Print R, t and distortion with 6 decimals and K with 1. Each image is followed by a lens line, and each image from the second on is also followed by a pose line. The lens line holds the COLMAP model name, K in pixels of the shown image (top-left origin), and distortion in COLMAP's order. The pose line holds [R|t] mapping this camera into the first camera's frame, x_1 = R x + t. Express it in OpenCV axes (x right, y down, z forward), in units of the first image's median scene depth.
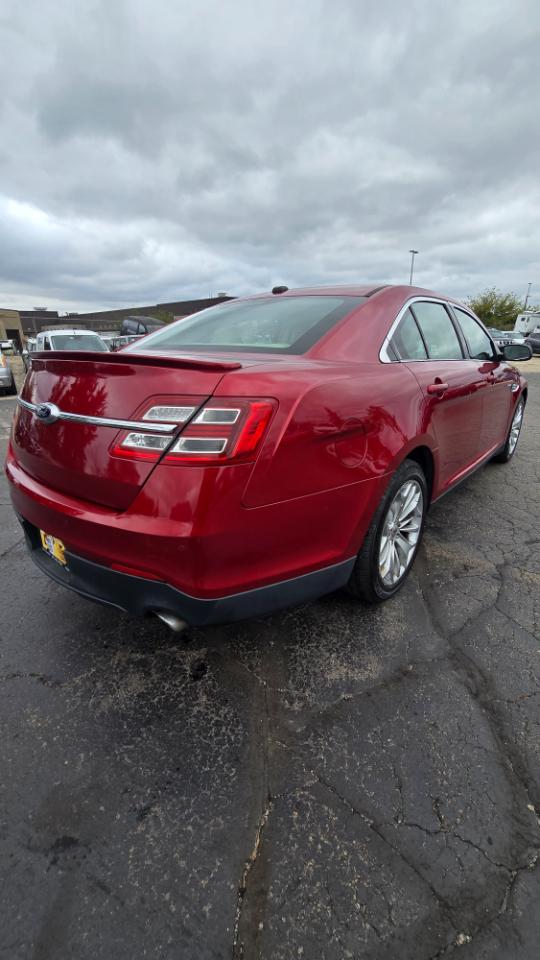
lens RADIAL K [[383.8, 0, 270.0], [0, 383.8, 480.0], [0, 0, 1]] dist [0.008158, -0.000078]
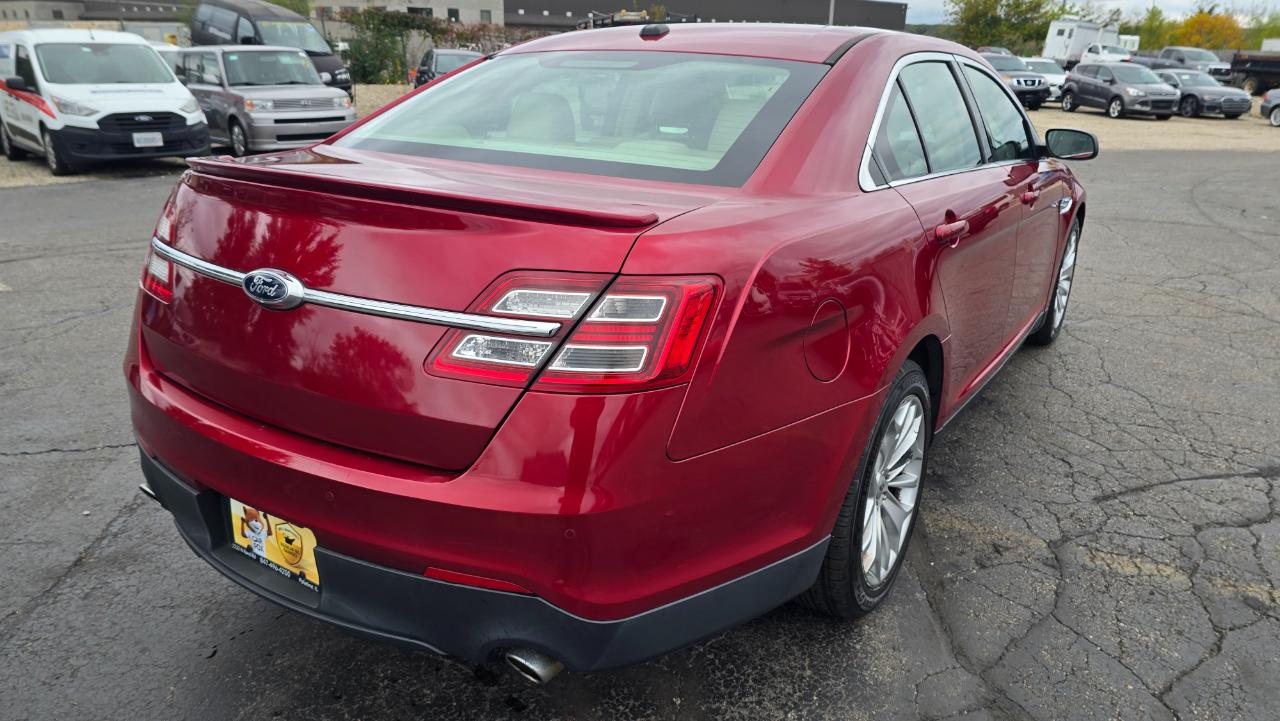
lens RADIAL K [[852.5, 0, 644.4], [0, 852.5, 367.8], [0, 0, 1]] dist [0.065285, -0.060849]
pose [[0.991417, -0.013883, 0.130000, -0.177097], [0.013959, 0.999903, 0.000324, -0.046153], [-0.129992, 0.001494, 0.991514, -0.189099]]
